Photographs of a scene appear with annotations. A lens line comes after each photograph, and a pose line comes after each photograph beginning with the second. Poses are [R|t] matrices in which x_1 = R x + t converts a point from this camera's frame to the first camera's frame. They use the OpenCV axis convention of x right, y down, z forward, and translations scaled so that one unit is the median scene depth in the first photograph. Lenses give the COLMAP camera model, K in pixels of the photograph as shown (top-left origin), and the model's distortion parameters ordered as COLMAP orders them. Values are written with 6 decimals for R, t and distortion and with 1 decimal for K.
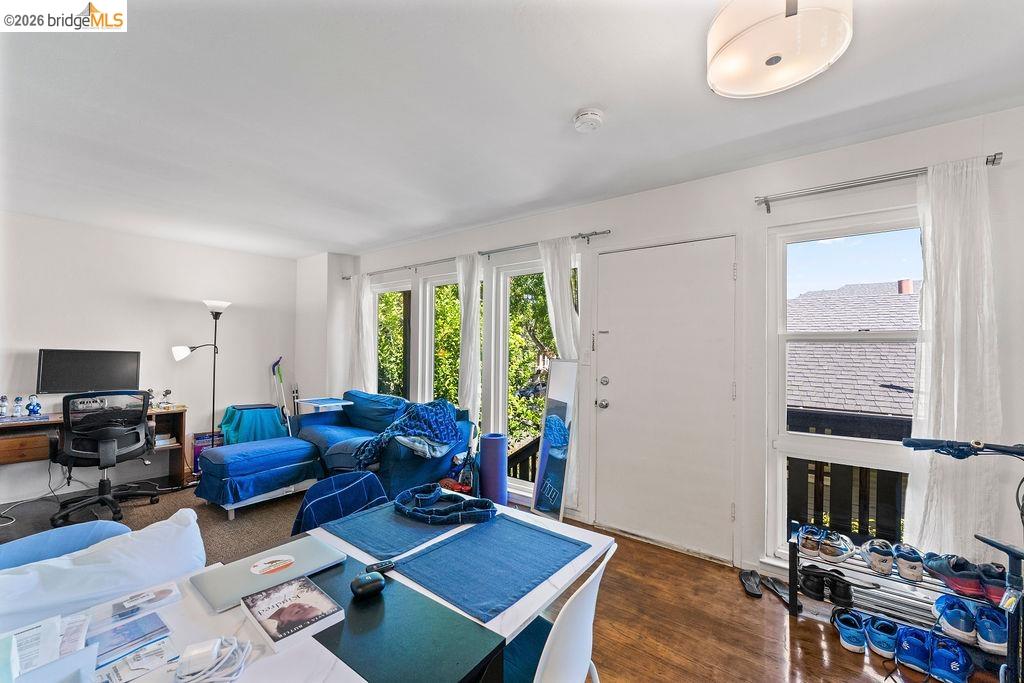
lens RADIAL K [[423.6, 0, 512.0], [0, 423.6, 341.5], [0, 0, 1]] dist [0.000102, 0.000079]
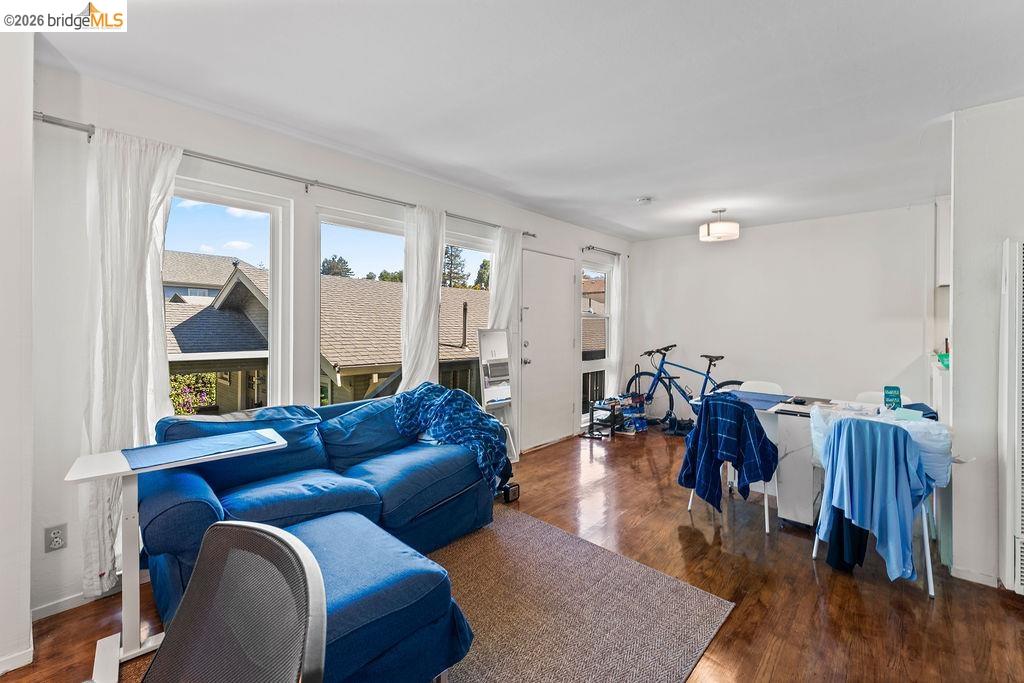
lens RADIAL K [[423.6, 0, 512.0], [0, 423.6, 341.5], [0, 0, 1]] dist [0.000102, 0.000079]
pose [[0.085644, -0.021789, 0.996088, -1.168408], [-0.006804, 0.999725, 0.022454, 0.054453], [-0.996303, -0.008701, 0.085472, 0.938060]]
